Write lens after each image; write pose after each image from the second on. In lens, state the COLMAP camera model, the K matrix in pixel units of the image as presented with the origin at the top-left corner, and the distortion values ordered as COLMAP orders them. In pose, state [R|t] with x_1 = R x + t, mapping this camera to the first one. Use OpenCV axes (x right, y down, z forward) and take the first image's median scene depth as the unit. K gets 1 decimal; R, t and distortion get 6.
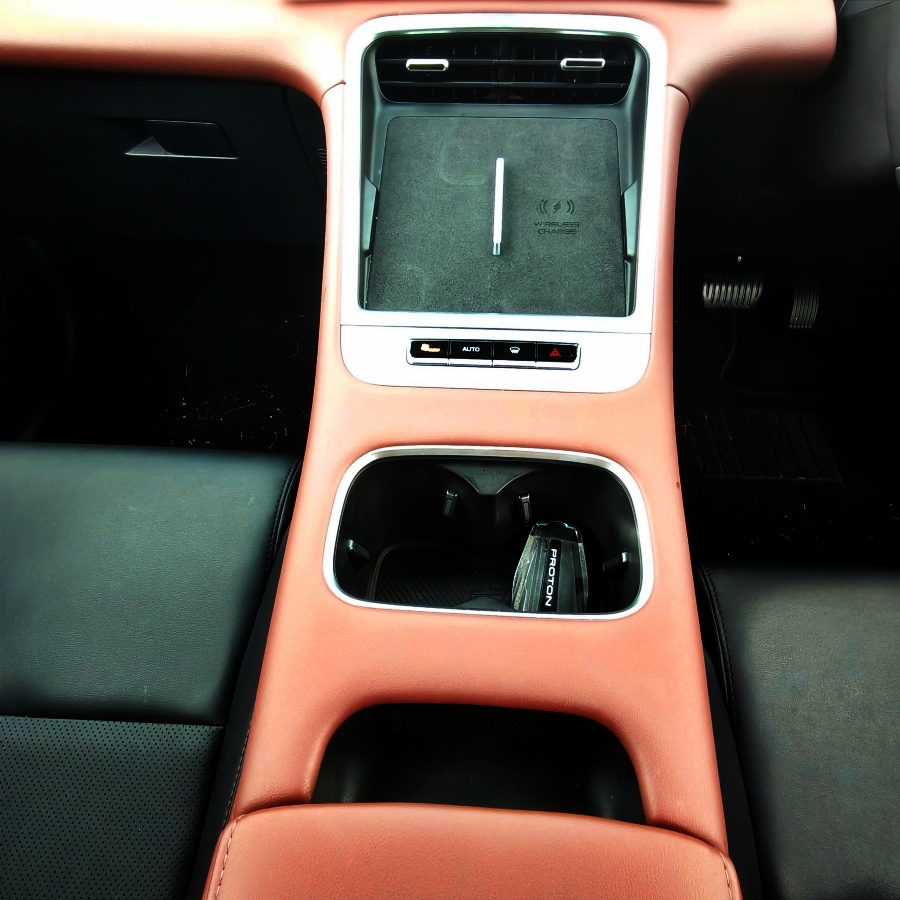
lens RADIAL K [[583.1, 0, 450.0], [0, 583.1, 450.0], [0, 0, 1]] dist [-0.004653, -0.000530]
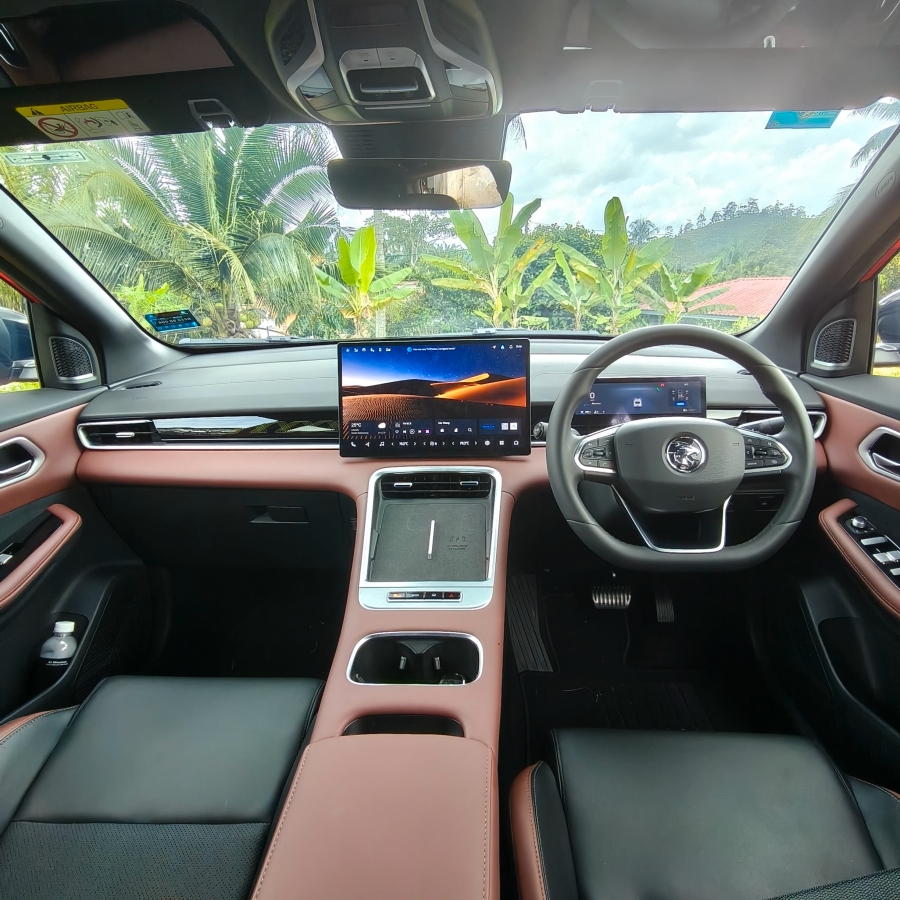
lens RADIAL K [[583.1, 0, 450.0], [0, 583.1, 450.0], [0, 0, 1]] dist [-0.004653, -0.000530]
pose [[0.999858, -0.016375, -0.003941, 0.165102], [0.011370, 0.828869, -0.559328, 0.546203], [0.012426, 0.559204, 0.828937, -1.040058]]
